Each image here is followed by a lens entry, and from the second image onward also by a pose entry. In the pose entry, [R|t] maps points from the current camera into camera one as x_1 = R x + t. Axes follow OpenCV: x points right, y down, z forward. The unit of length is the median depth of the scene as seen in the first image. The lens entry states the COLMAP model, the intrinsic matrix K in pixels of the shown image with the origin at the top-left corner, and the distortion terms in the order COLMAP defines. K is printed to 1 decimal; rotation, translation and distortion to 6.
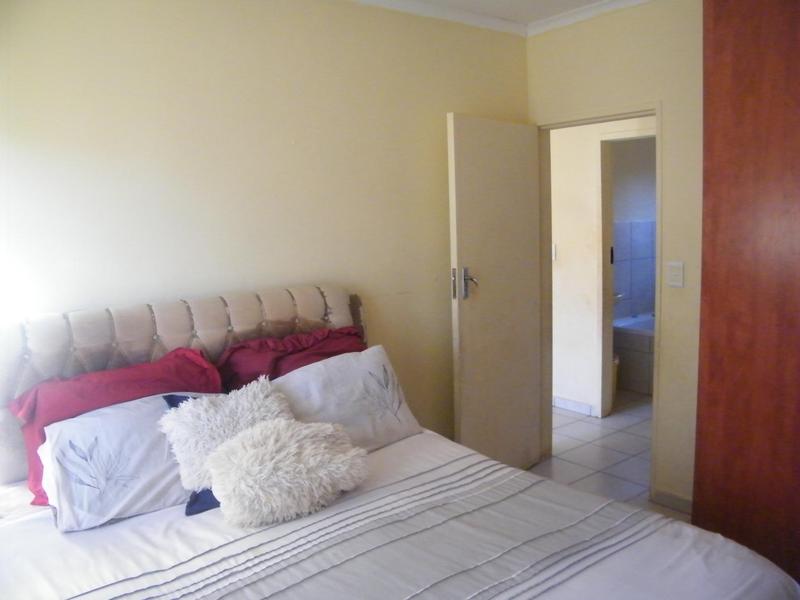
lens RADIAL K [[667.0, 0, 400.9], [0, 667.0, 292.1], [0, 0, 1]] dist [-0.195619, 0.160446]
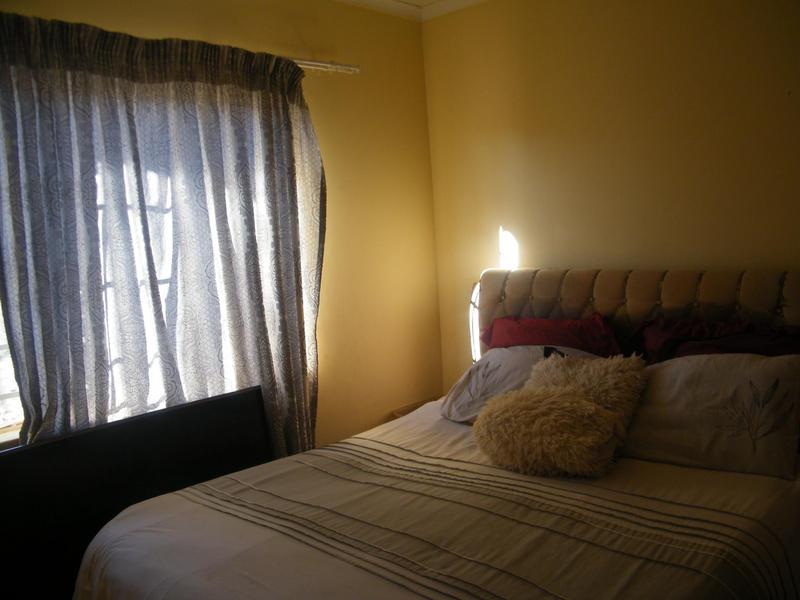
lens RADIAL K [[667.0, 0, 402.3], [0, 667.0, 295.4], [0, 0, 1]] dist [-0.195619, 0.160446]
pose [[0.157209, 0.136246, -0.978122, 0.673710], [-0.050210, 0.990259, 0.129866, -0.067702], [0.986288, 0.028696, 0.162519, 0.479395]]
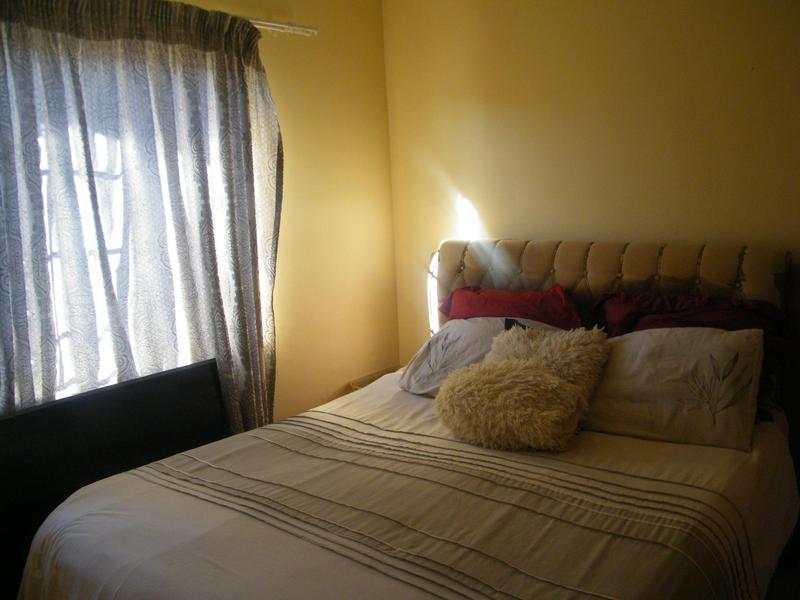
lens RADIAL K [[667.0, 0, 404.3], [0, 667.0, 294.9], [0, 0, 1]] dist [-0.195619, 0.160446]
pose [[0.234251, 0.185220, -0.954369, 0.647715], [-0.066342, 0.982440, 0.174384, -0.070852], [0.969910, 0.022465, 0.242425, 0.465693]]
